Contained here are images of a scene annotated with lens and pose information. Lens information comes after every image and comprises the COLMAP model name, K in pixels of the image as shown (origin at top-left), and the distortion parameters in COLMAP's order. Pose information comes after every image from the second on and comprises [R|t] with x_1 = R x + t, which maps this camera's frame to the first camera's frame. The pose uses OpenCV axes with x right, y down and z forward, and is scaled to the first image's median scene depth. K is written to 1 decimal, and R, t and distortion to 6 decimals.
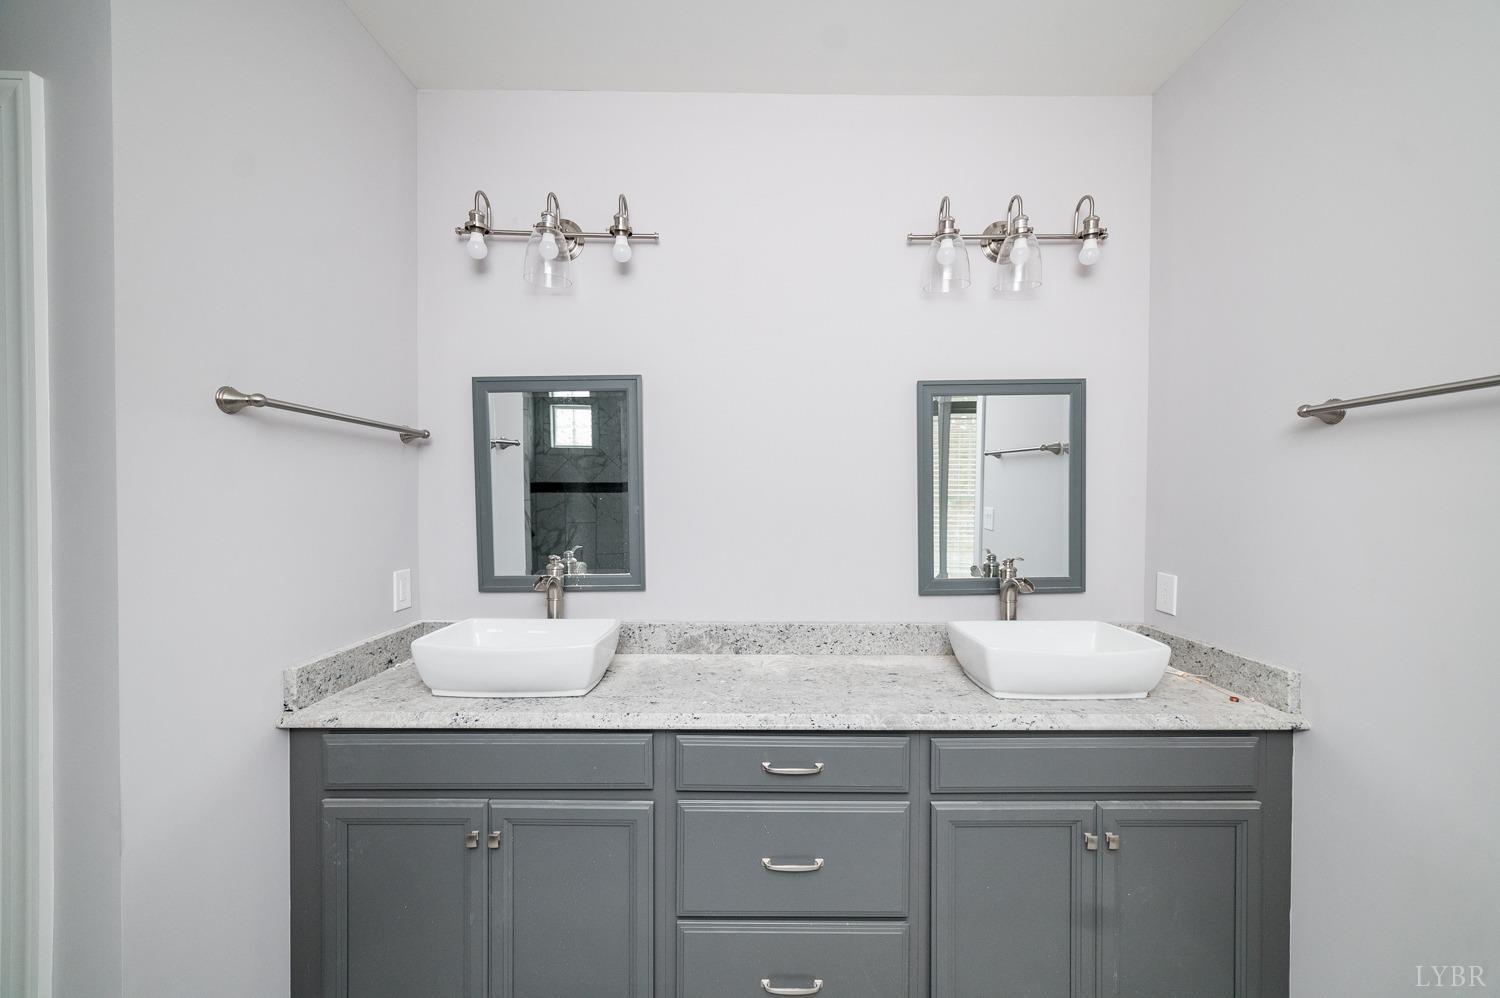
lens RADIAL K [[565.2, 0, 752.0], [0, 565.2, 508.4], [0, 0, 1]] dist [-0.002444, 0.000043]
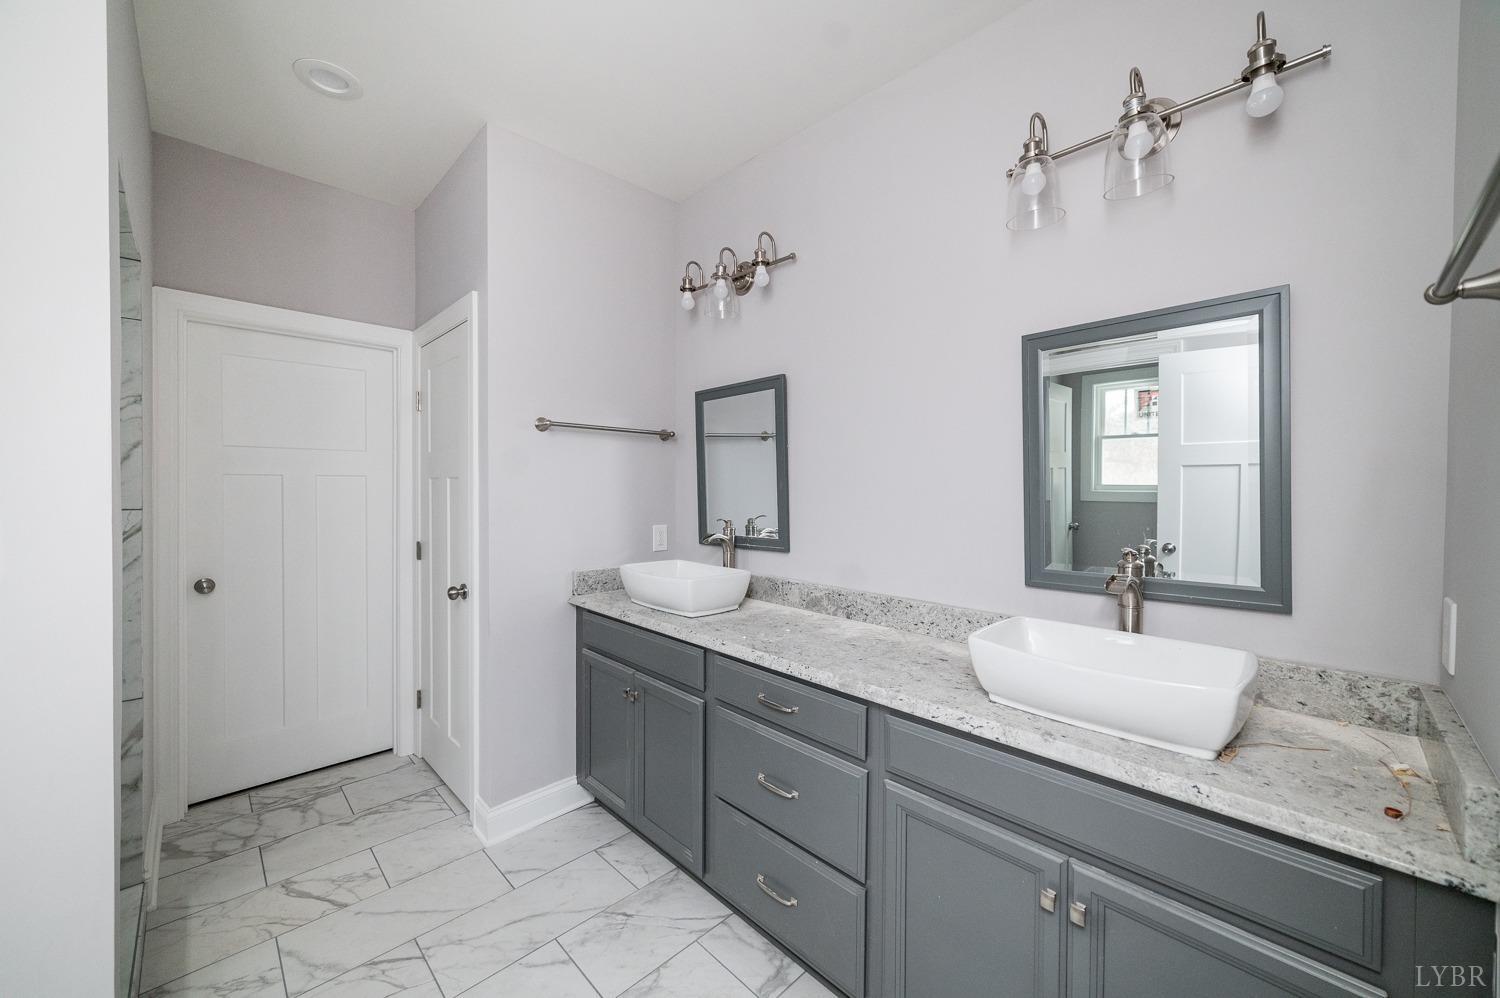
lens RADIAL K [[568.1, 0, 753.3], [0, 568.1, 499.1], [0, 0, 1]] dist [0.000430, 0.000344]
pose [[0.700278, 0.018019, -0.713643, 0.689844], [-0.015916, 0.999827, 0.009628, 0.022597], [0.713693, 0.004616, 0.700443, 0.115445]]
